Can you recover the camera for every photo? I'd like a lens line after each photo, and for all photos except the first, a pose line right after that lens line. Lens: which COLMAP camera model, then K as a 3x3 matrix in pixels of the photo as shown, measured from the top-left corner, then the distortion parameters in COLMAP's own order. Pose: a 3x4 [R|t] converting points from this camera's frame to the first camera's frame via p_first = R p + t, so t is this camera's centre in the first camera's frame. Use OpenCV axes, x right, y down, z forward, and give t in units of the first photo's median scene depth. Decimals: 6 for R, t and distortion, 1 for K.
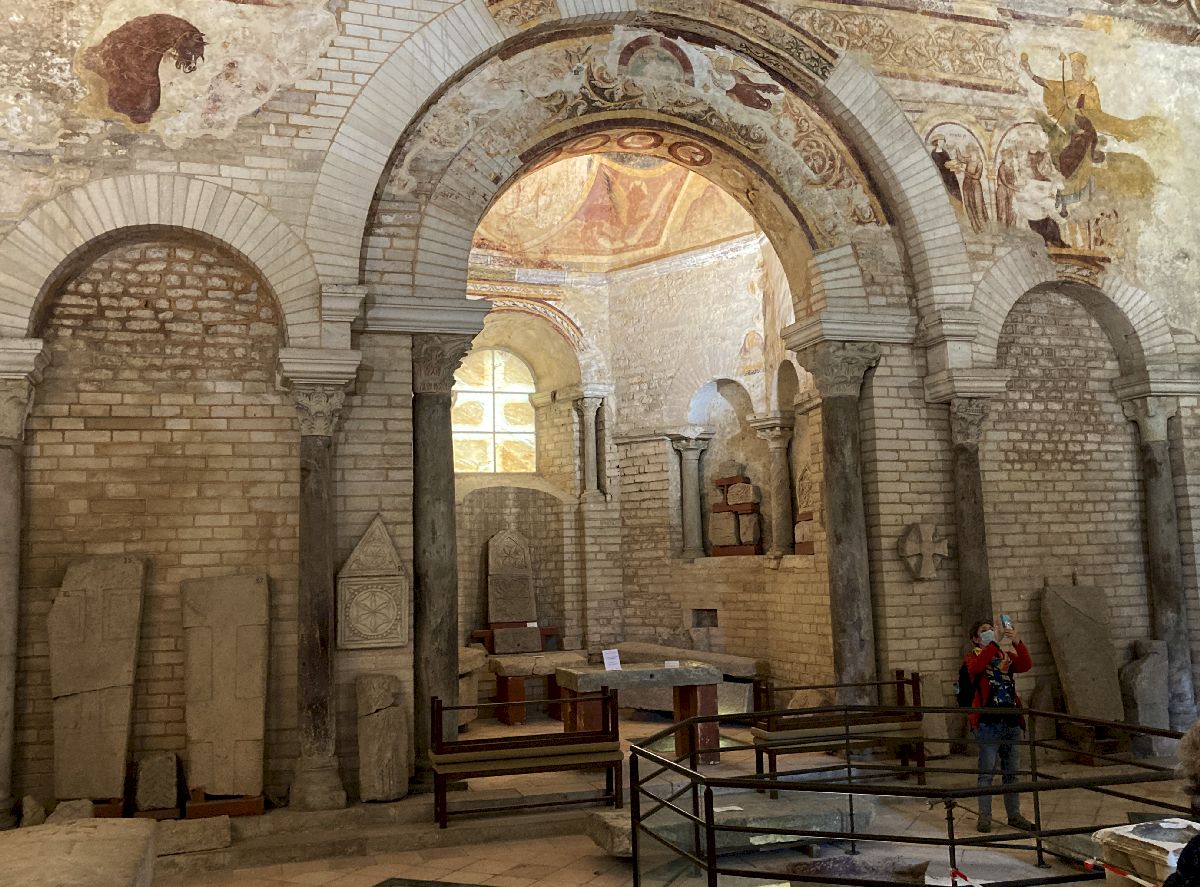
lens RADIAL K [[1113.0, 0, 600.0], [0, 1113.0, 443.5], [0, 0, 1]] dist [0.125434, -0.001628]
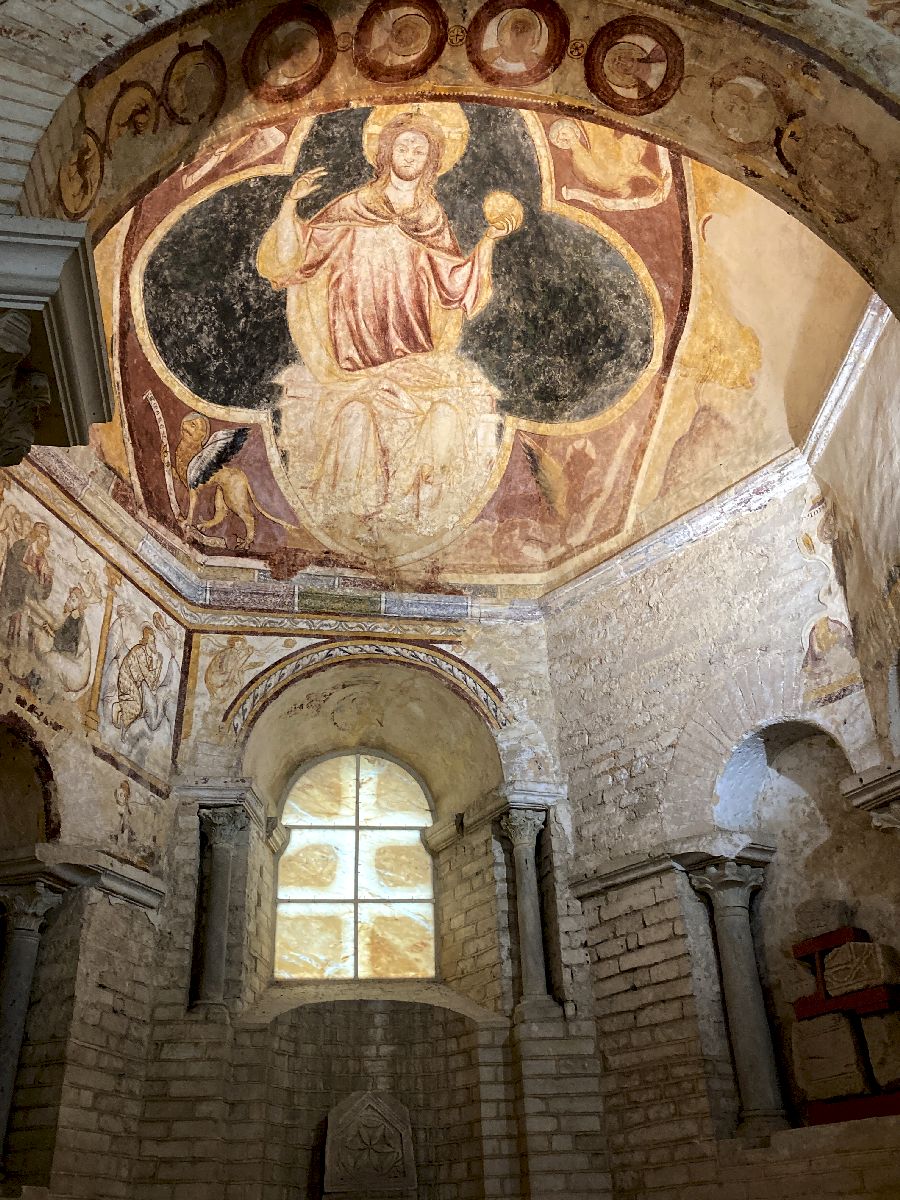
lens RADIAL K [[1121.0, 0, 445.2], [0, 1121.0, 582.6], [0, 0, 1]] dist [0.097449, -0.212930]
pose [[0.988505, -0.084930, -0.125076, 0.031520], [0.025299, 0.908559, -0.416989, 0.084005], [0.149054, 0.409032, 0.900264, 0.471857]]
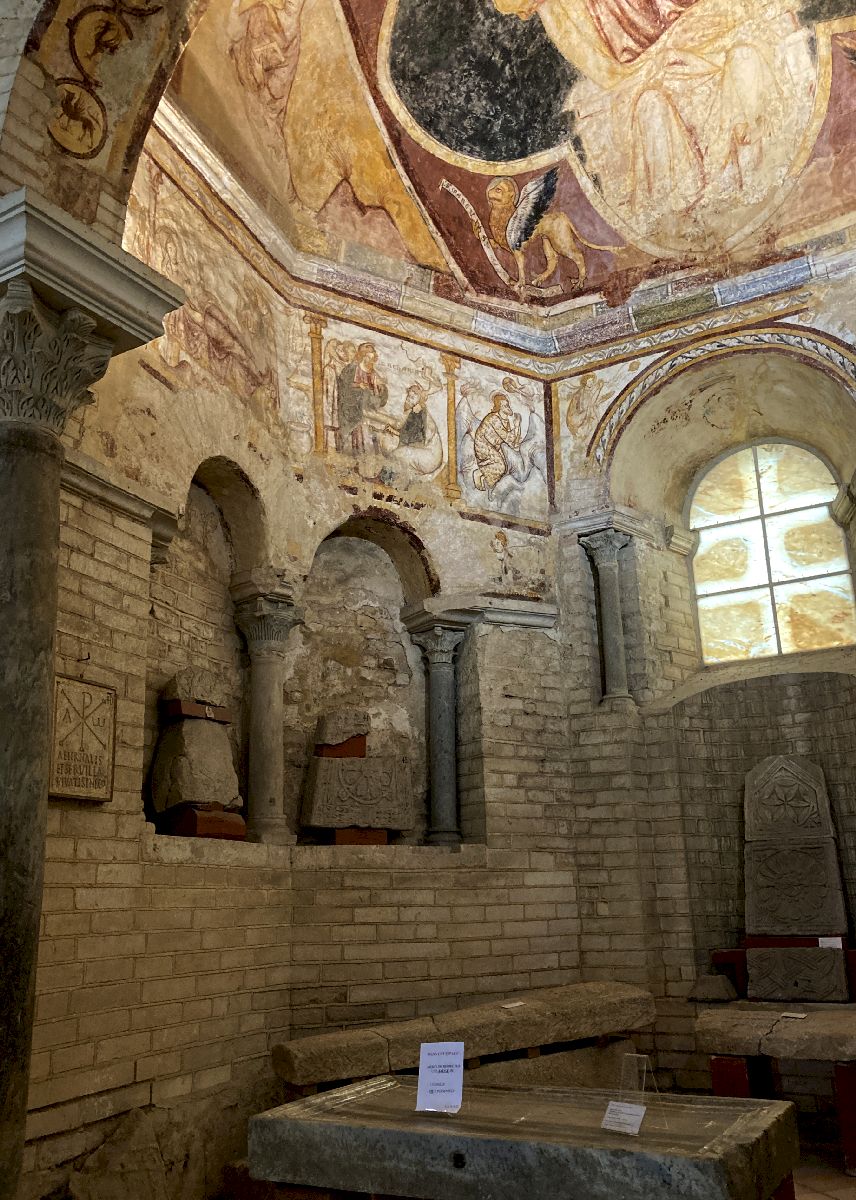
lens RADIAL K [[1035.7, 0, 410.5], [0, 1035.7, 595.8], [0, 0, 1]] dist [0.014145, -0.014642]
pose [[0.660287, -0.191000, -0.726319, 0.173705], [0.089874, 0.980265, -0.176077, 0.075496], [0.745616, 0.050984, 0.664423, 0.543398]]
